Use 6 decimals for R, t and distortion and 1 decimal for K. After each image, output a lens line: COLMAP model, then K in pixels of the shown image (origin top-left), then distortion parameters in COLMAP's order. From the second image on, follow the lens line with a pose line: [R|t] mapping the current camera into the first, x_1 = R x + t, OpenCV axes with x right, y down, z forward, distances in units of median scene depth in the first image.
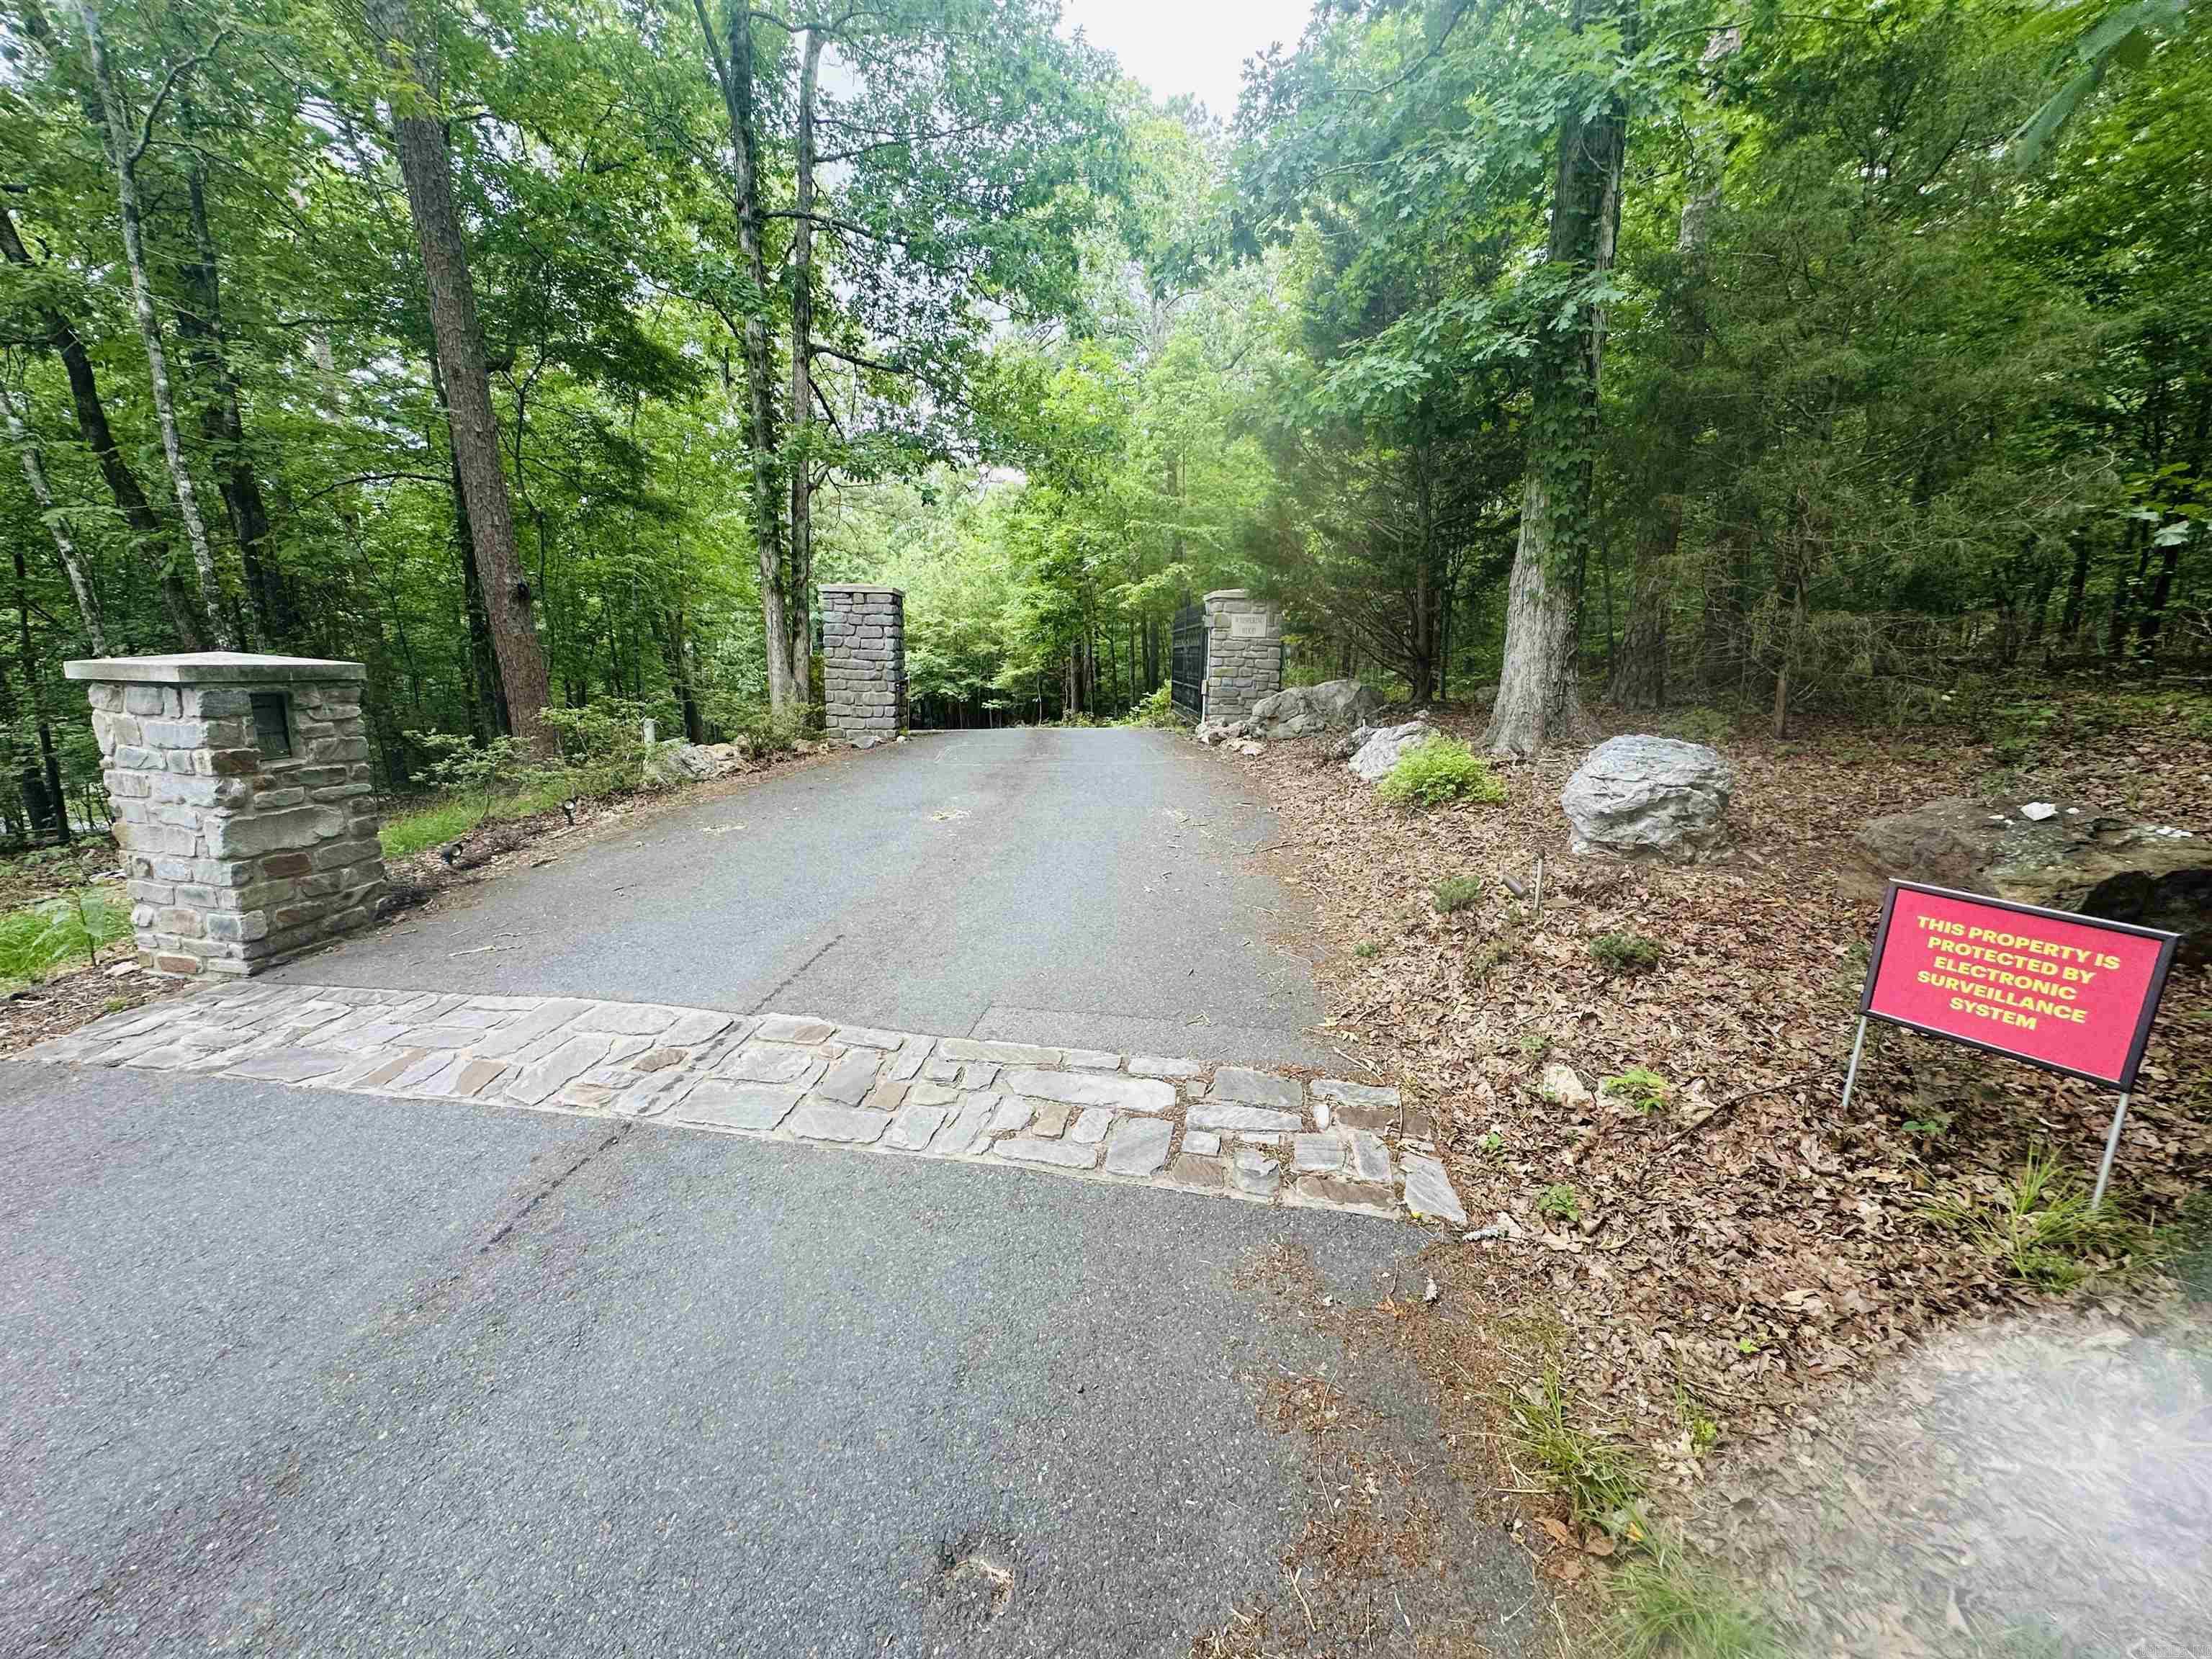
lens RADIAL K [[882.3, 0, 1106.0], [0, 882.3, 829.5], [0, 0, 1]] dist [-0.006744, 0.001000]
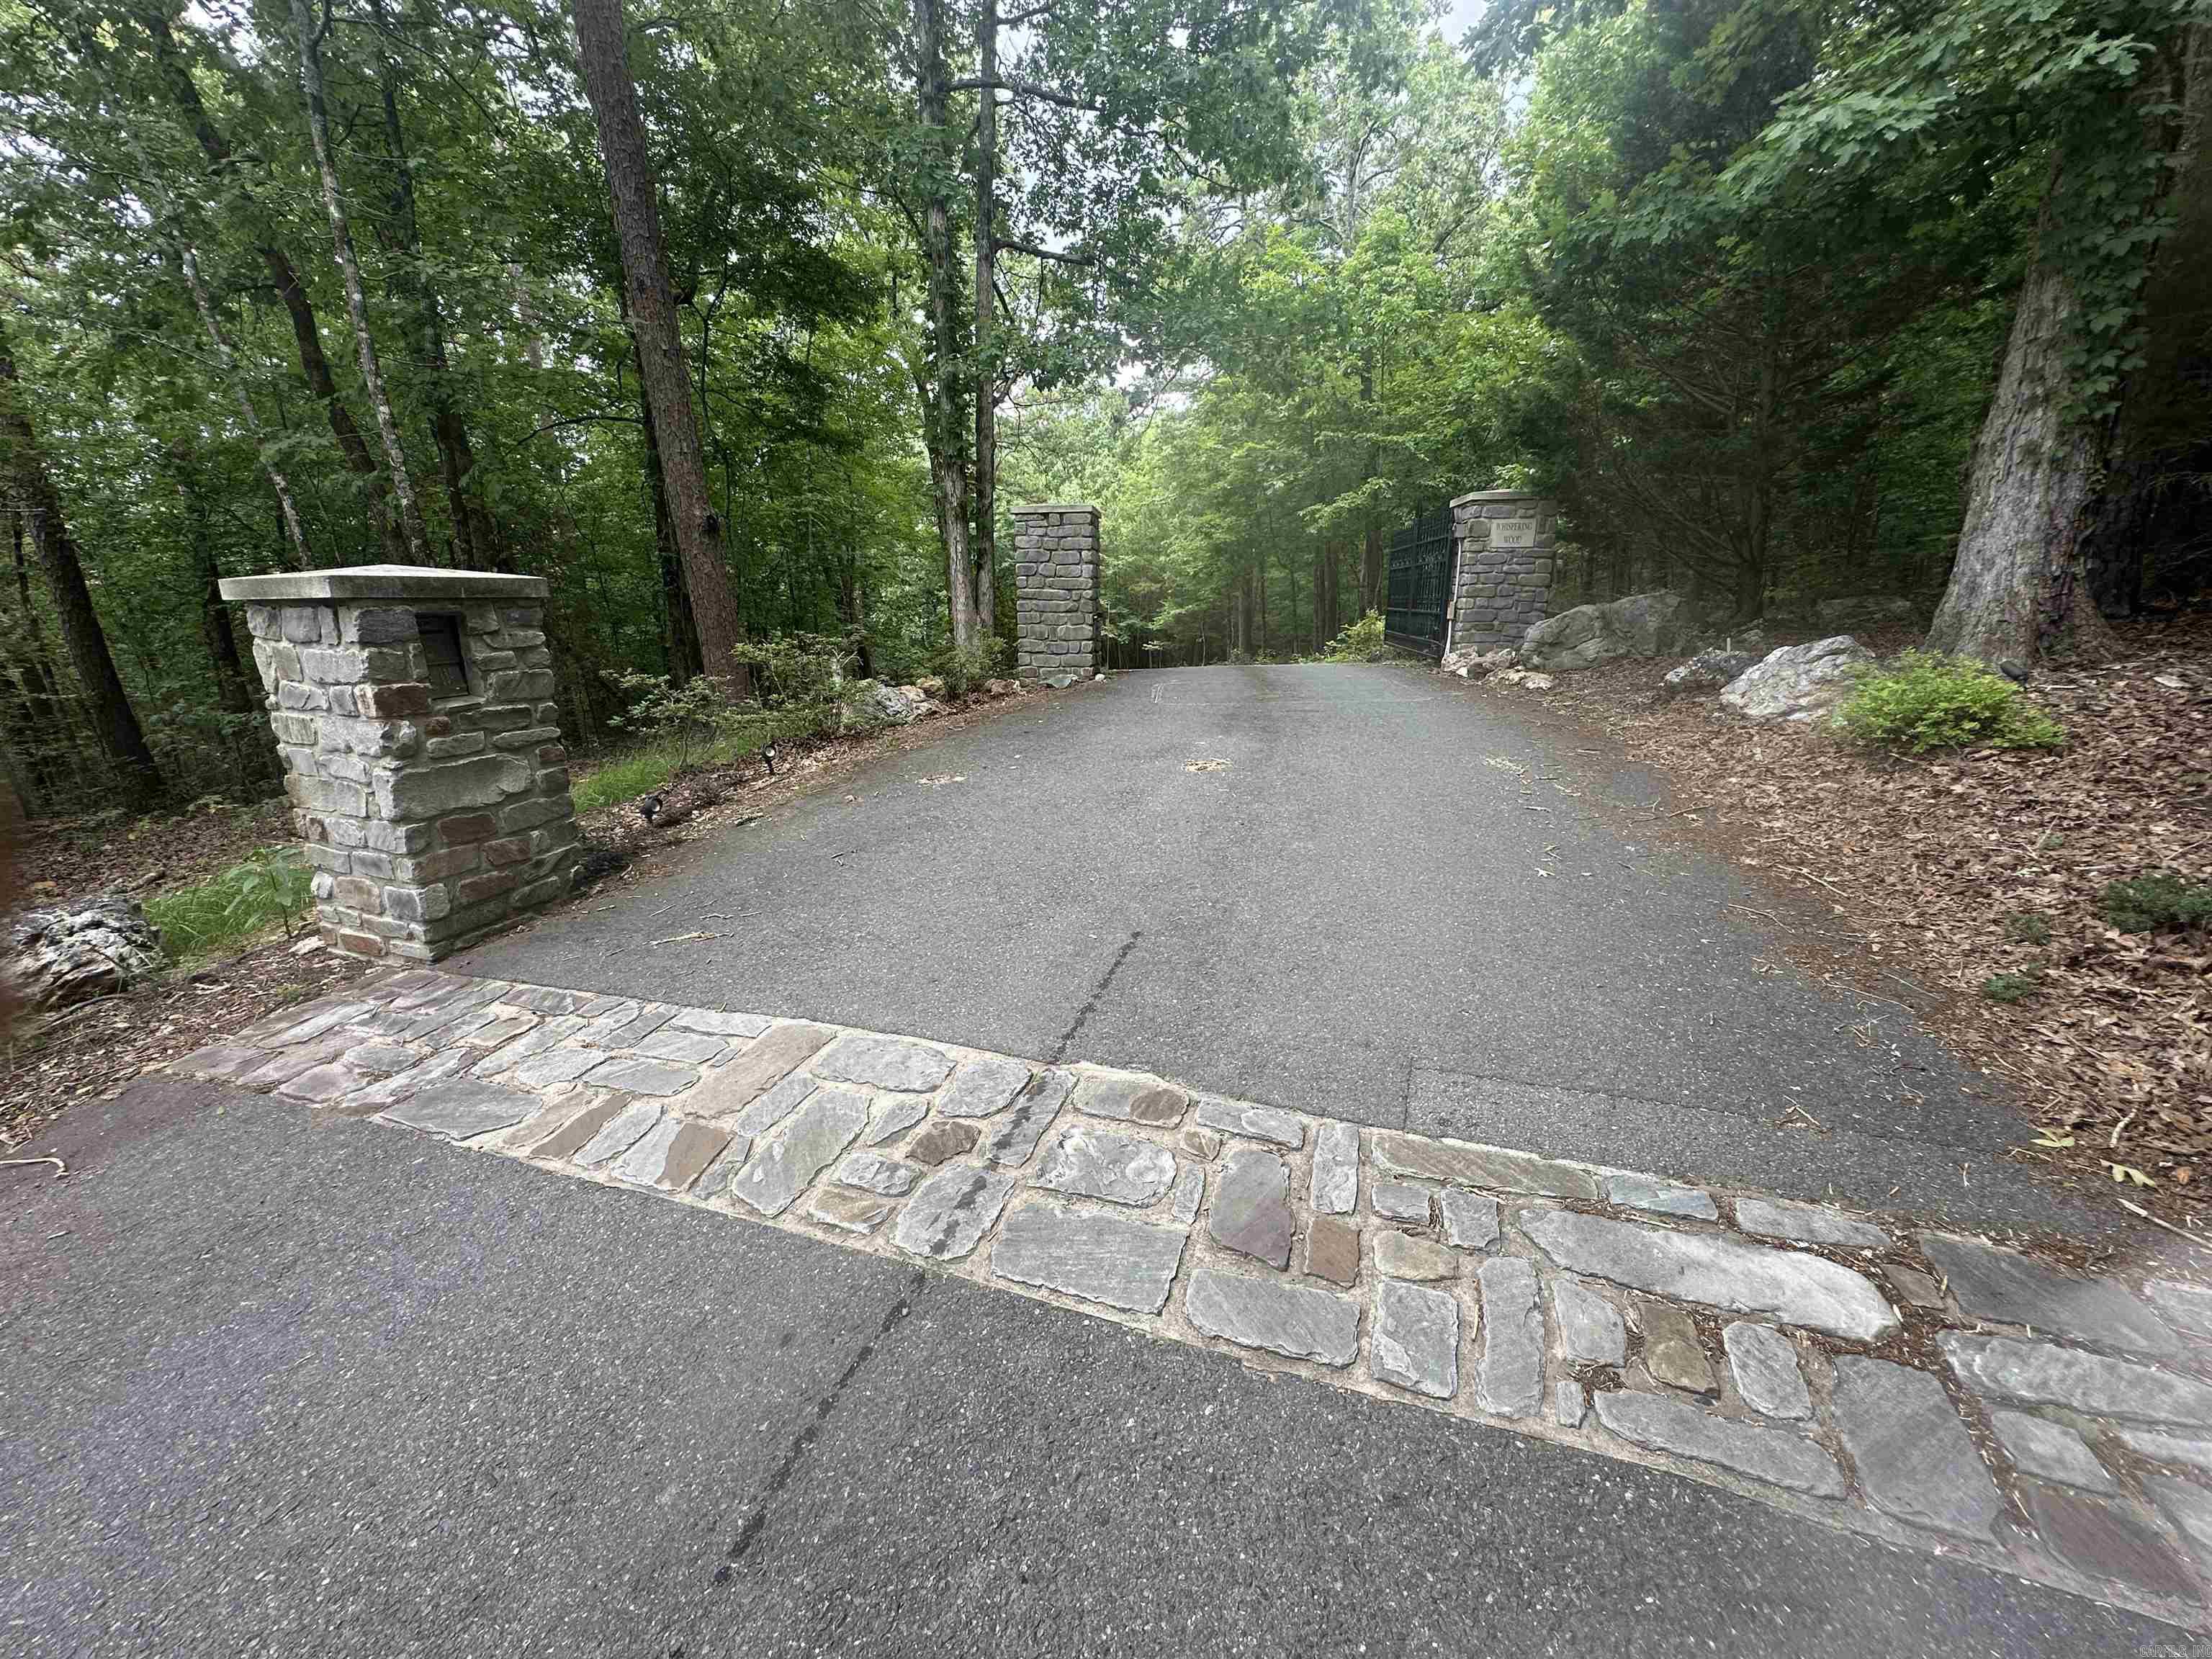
lens RADIAL K [[893.9, 0, 1106.0], [0, 893.9, 829.5], [0, 0, 1]] dist [0.000891, -0.004286]
pose [[0.985557, 0.013637, -0.168793, -0.125915], [-0.003313, 0.998114, 0.061294, -0.006463], [0.169310, -0.059850, 0.983744, 0.170775]]
